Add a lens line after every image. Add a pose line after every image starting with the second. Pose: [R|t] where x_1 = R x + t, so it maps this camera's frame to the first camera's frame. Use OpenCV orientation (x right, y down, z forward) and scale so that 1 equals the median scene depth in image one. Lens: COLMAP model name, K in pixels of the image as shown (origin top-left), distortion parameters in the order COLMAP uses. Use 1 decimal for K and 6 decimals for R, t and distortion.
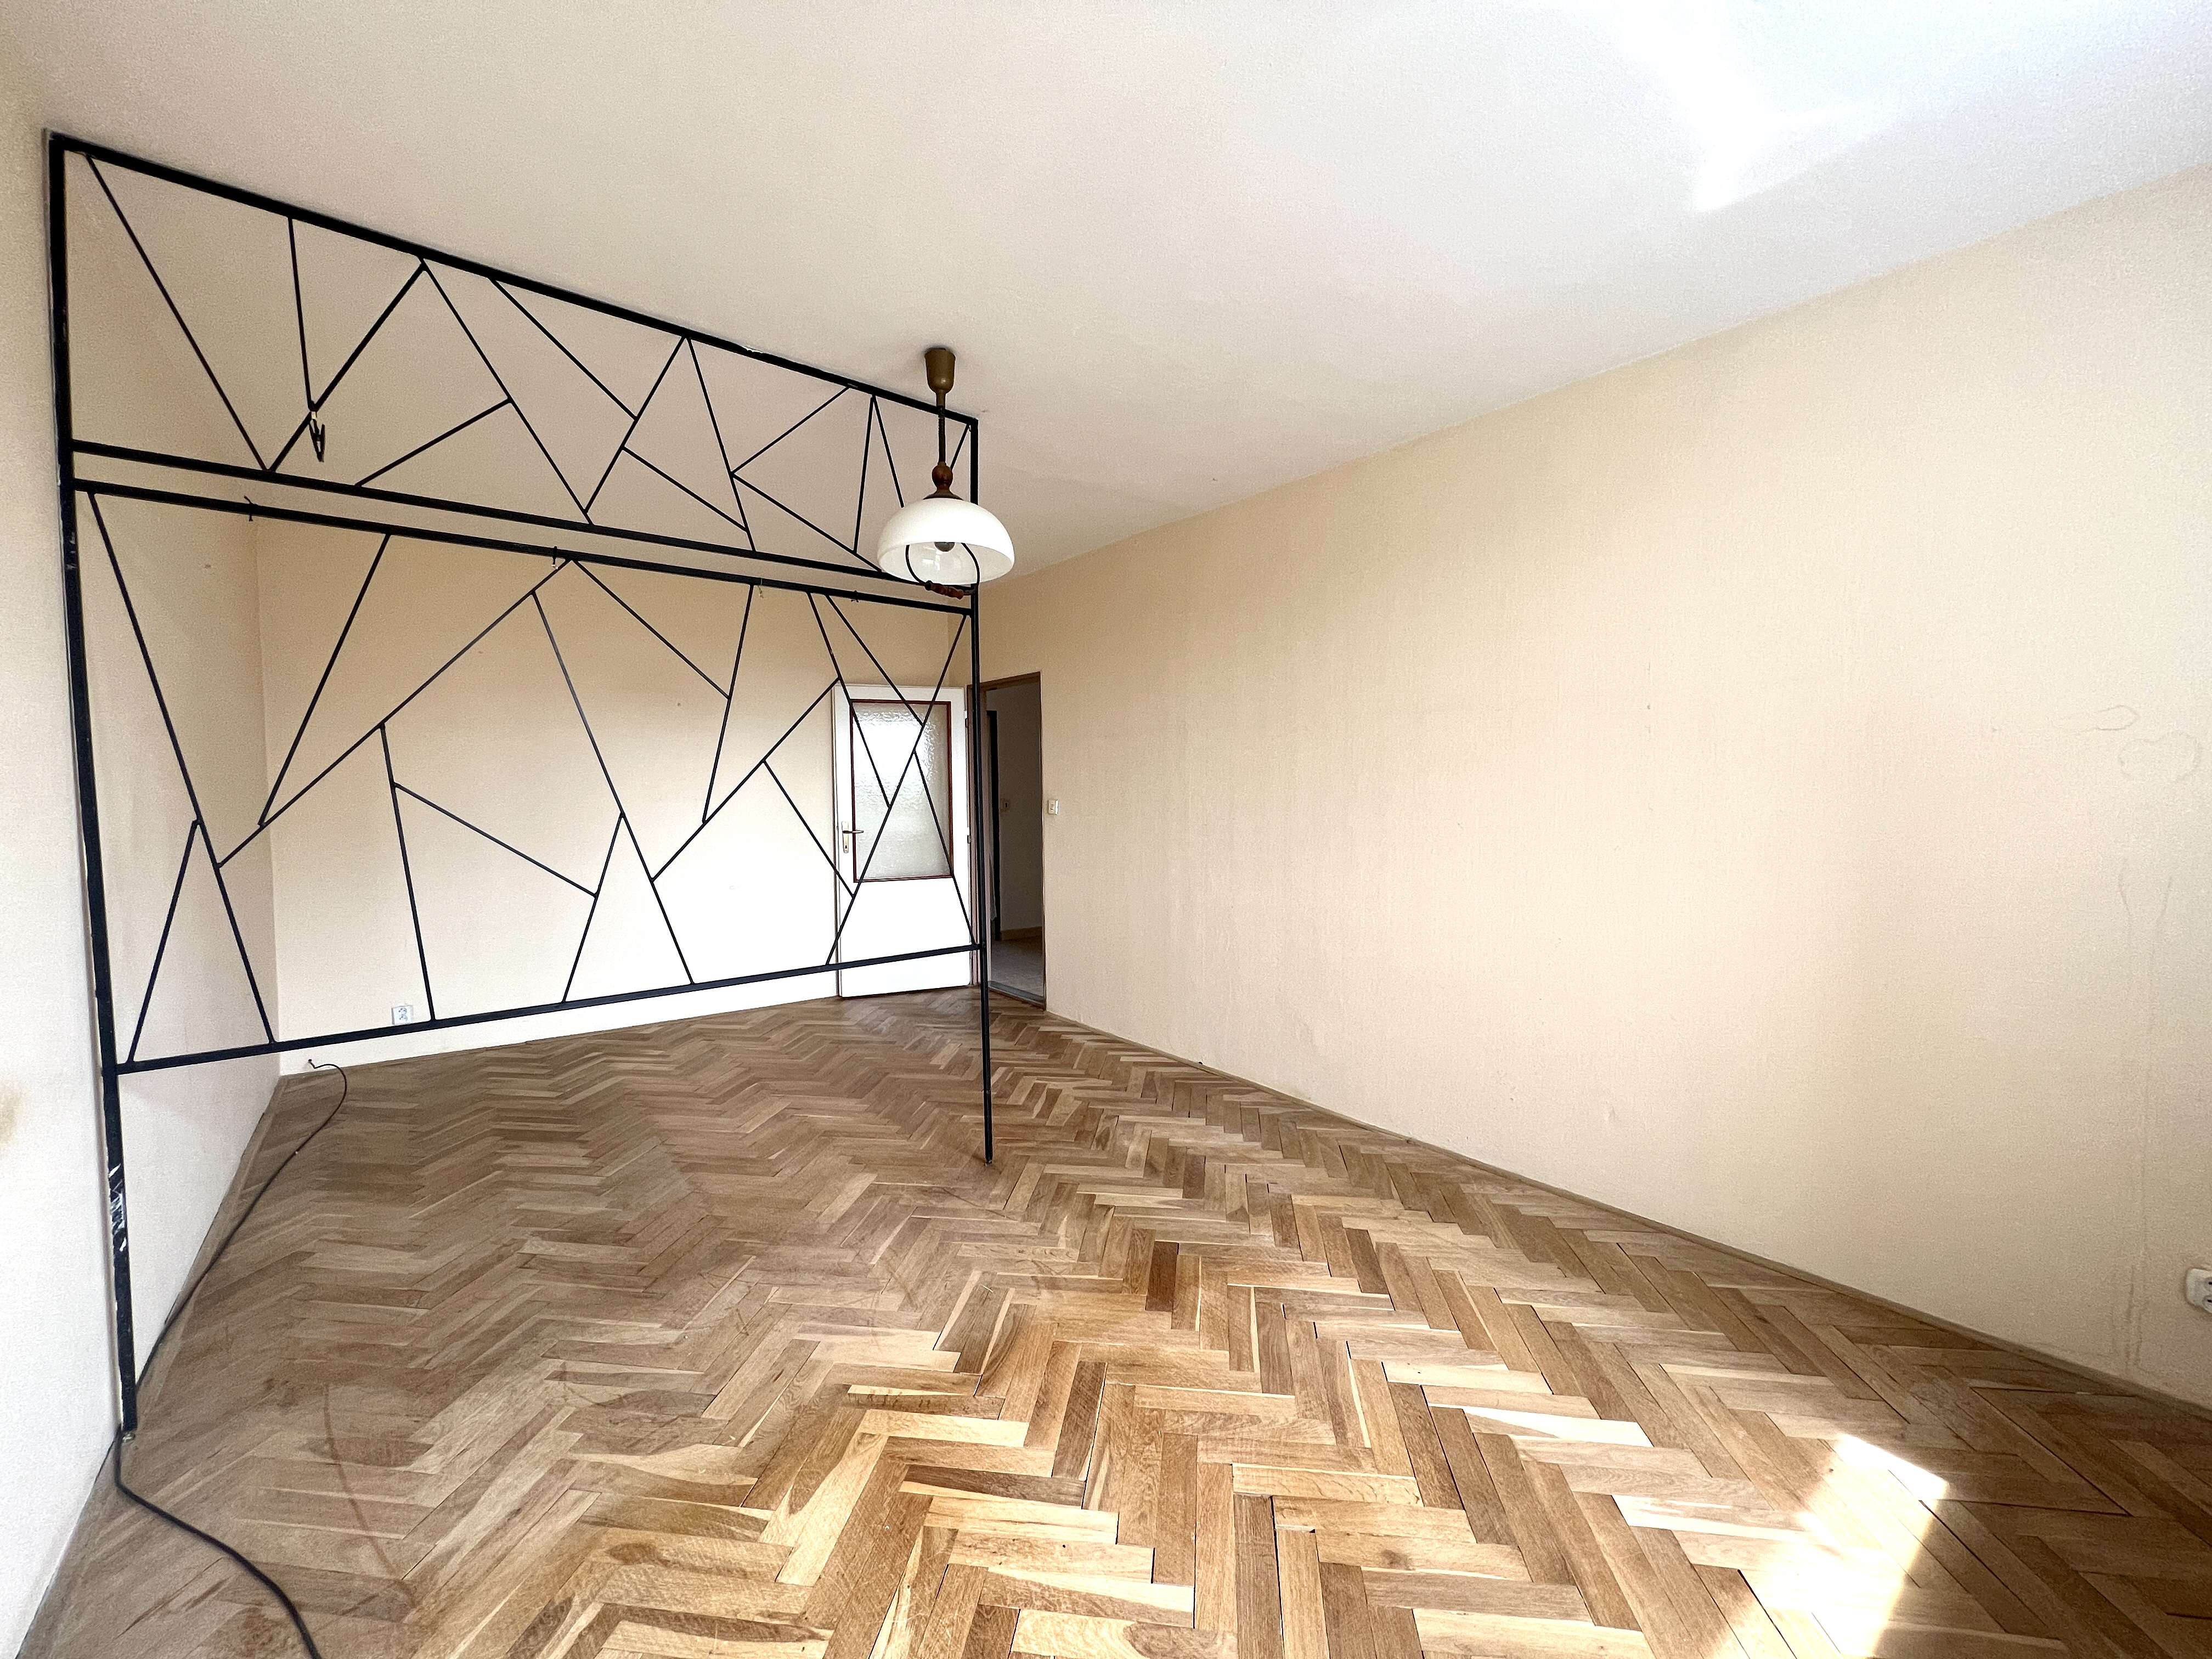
lens RADIAL K [[882.6, 0, 1102.3], [0, 882.6, 820.7], [0, 0, 1]] dist [-0.001901, -0.000503]
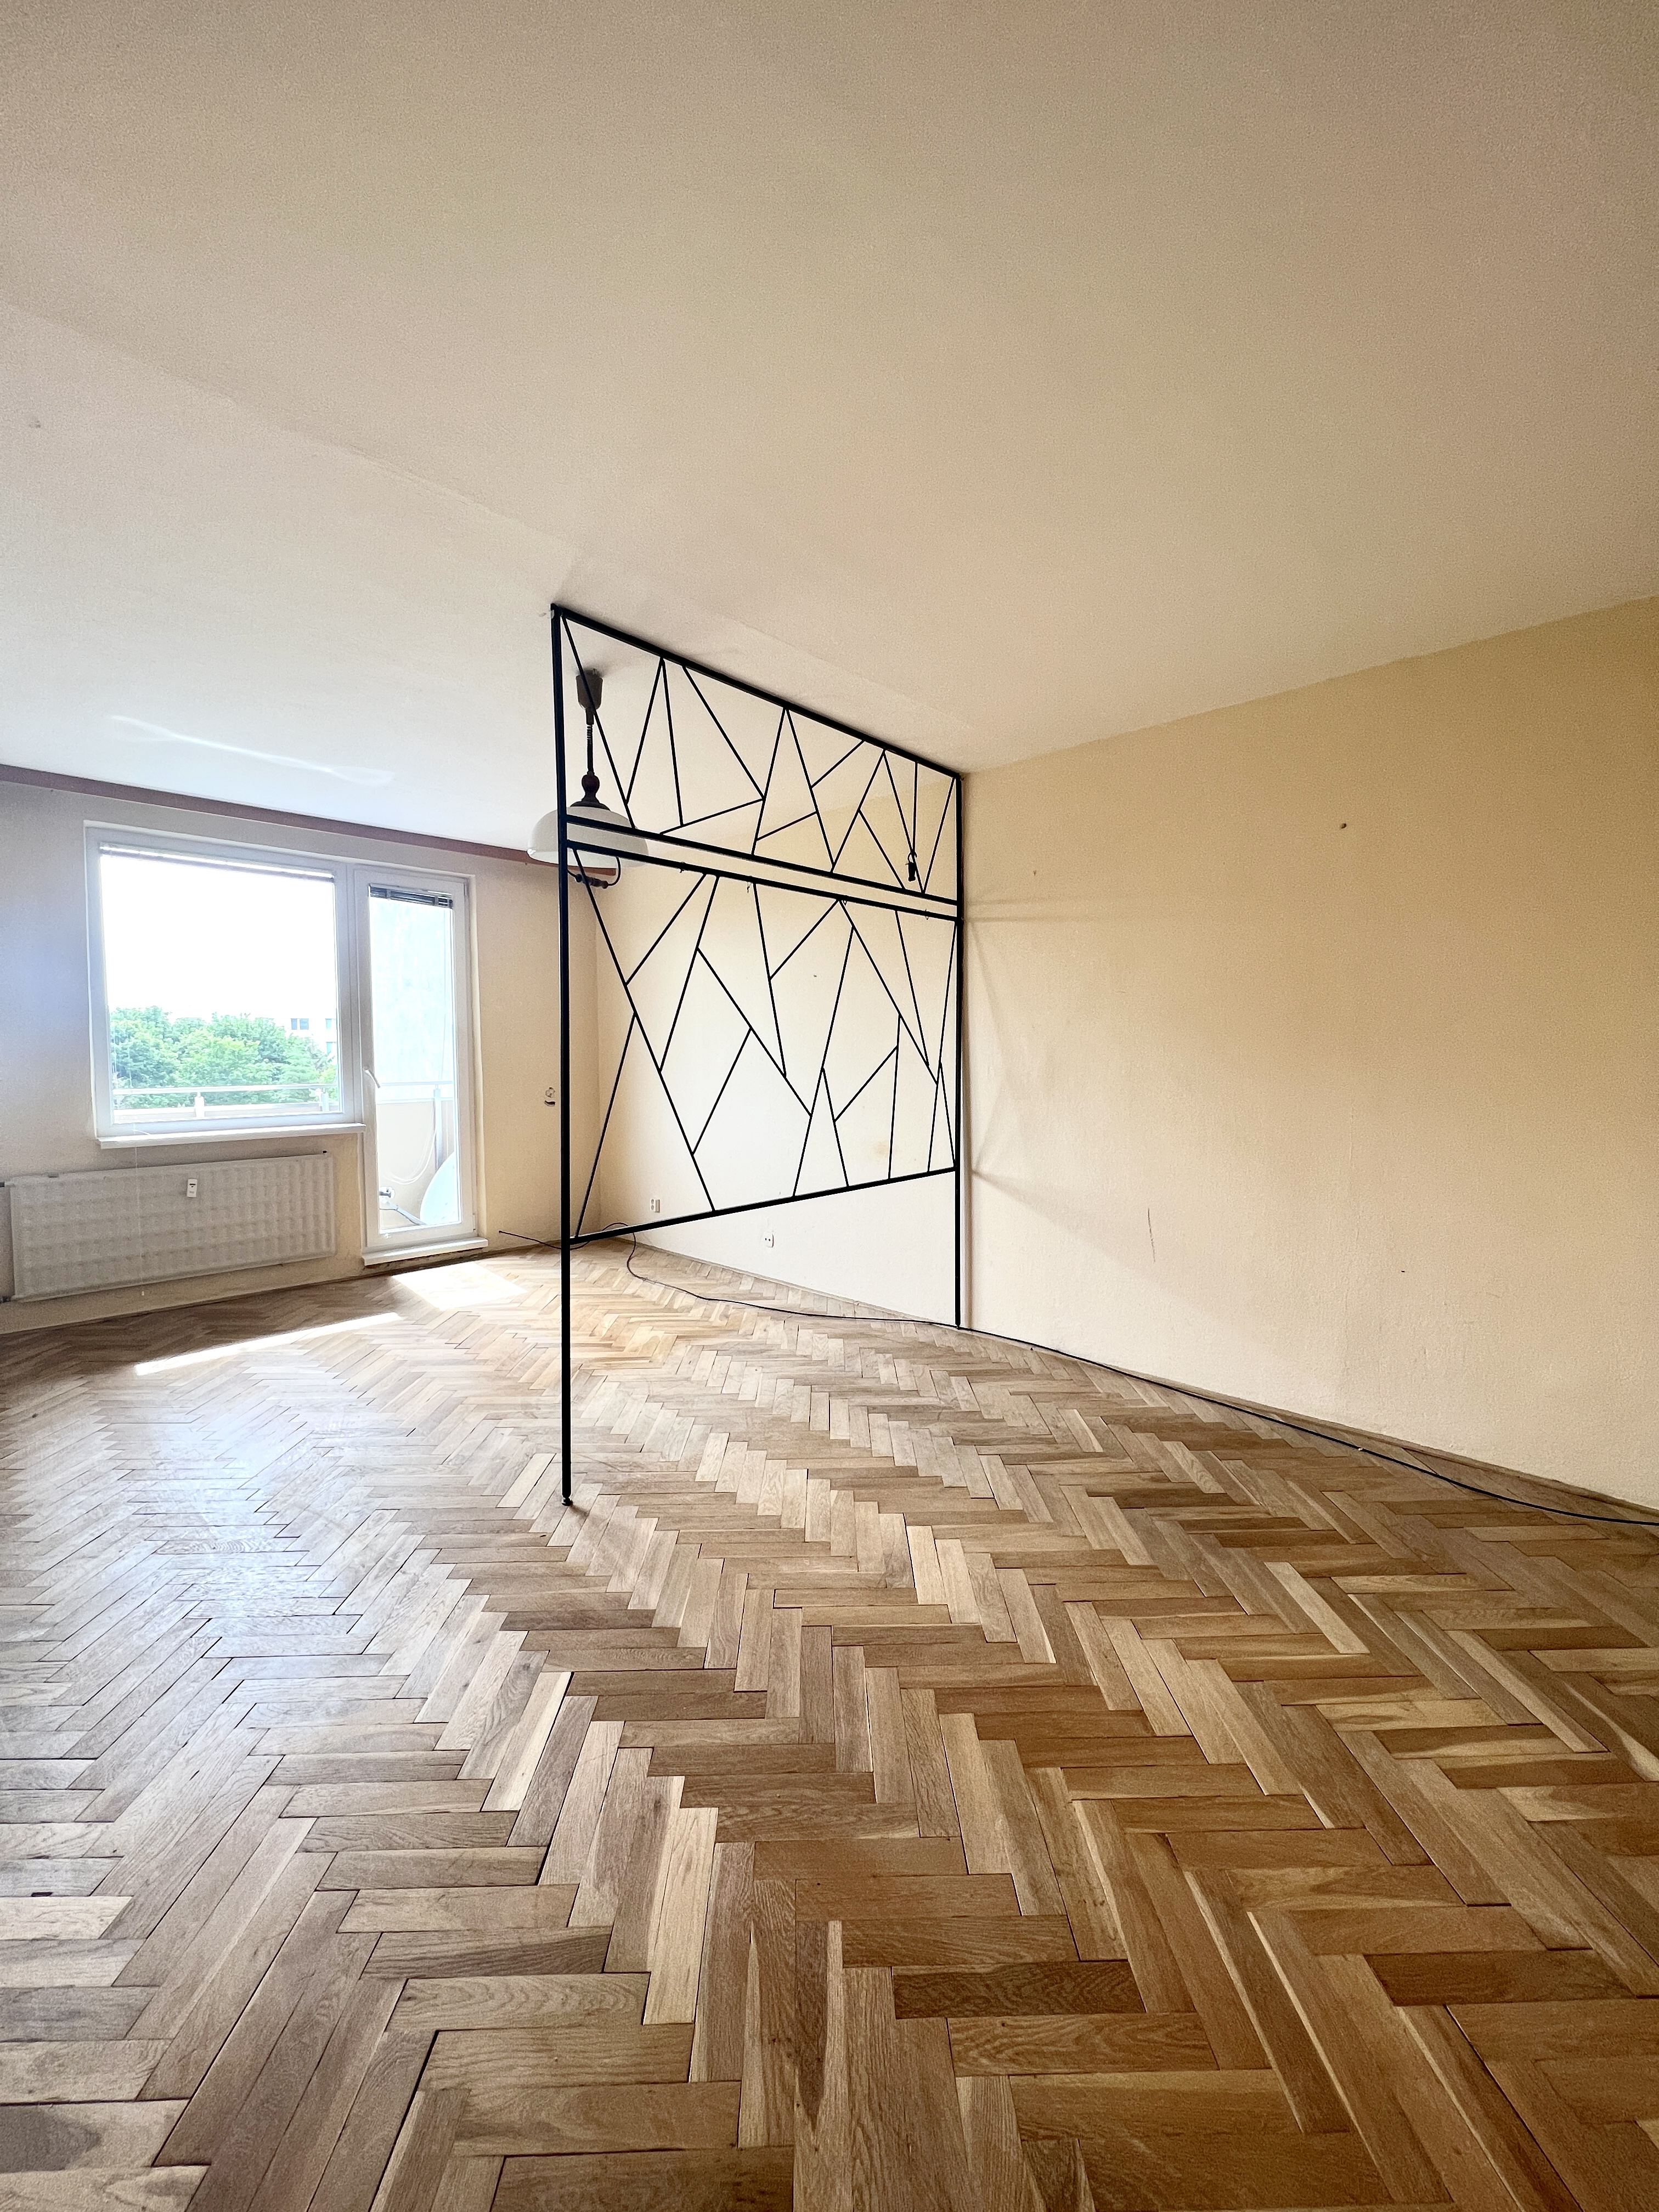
lens RADIAL K [[882.6, 0, 829.1], [0, 882.6, 1103.5], [0, 0, 1]] dist [-0.001901, -0.000503]
pose [[-0.991558, 0.015092, -0.128779, -0.287820], [0.002699, 0.995390, 0.095872, -0.068238], [0.129633, 0.094716, -0.987028, 1.922940]]
